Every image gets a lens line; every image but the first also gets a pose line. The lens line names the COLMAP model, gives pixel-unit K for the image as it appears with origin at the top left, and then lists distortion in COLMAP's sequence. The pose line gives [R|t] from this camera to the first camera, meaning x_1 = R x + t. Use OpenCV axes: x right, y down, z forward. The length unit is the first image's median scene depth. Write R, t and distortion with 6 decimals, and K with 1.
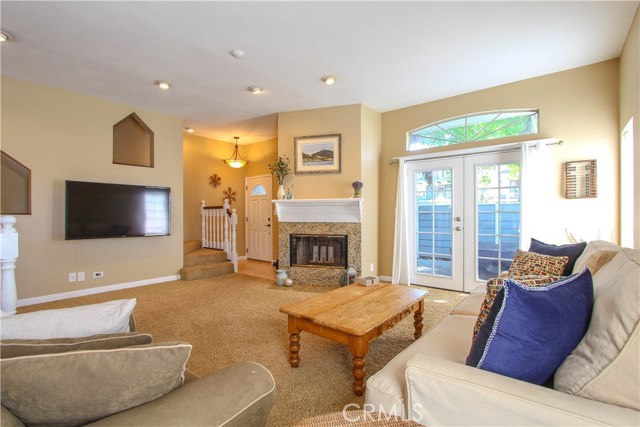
lens RADIAL K [[297.8, 0, 319.1], [0, 297.8, 214.7], [0, 0, 1]] dist [-0.016799, 0.001899]
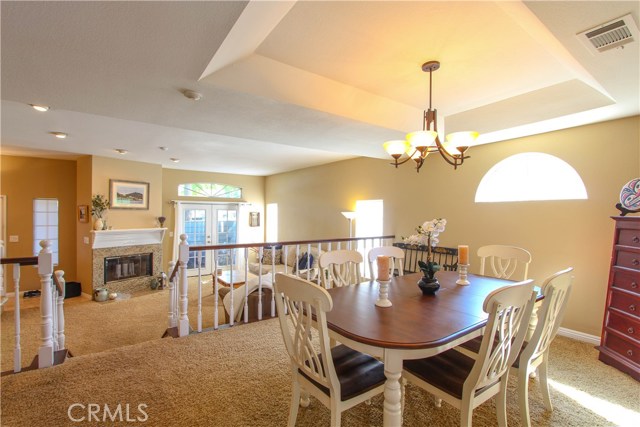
lens RADIAL K [[297.8, 0, 319.1], [0, 297.8, 211.7], [0, 0, 1]] dist [-0.016799, 0.001899]
pose [[0.267429, 0.005947, 0.963559, -1.075974], [-0.006774, 0.999968, -0.004291, -0.130363], [-0.963554, -0.005380, 0.267461, -0.174760]]
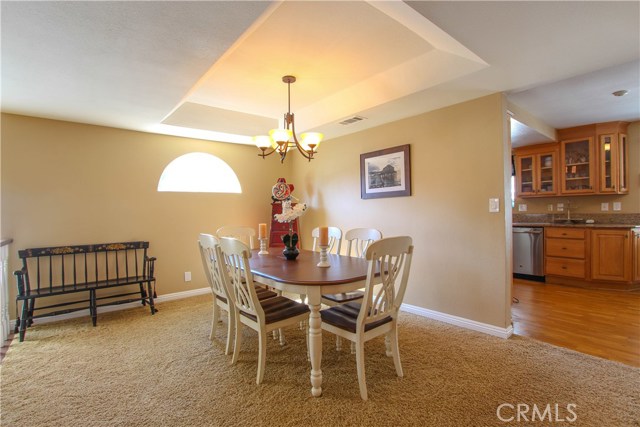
lens RADIAL K [[297.8, 0, 320.3], [0, 297.8, 214.4], [0, 0, 1]] dist [-0.016799, 0.001899]
pose [[-0.980268, 0.015973, 0.197027, -0.758150], [0.017468, 0.999830, 0.005849, -0.095898], [-0.196900, 0.009175, -0.980381, 0.336925]]
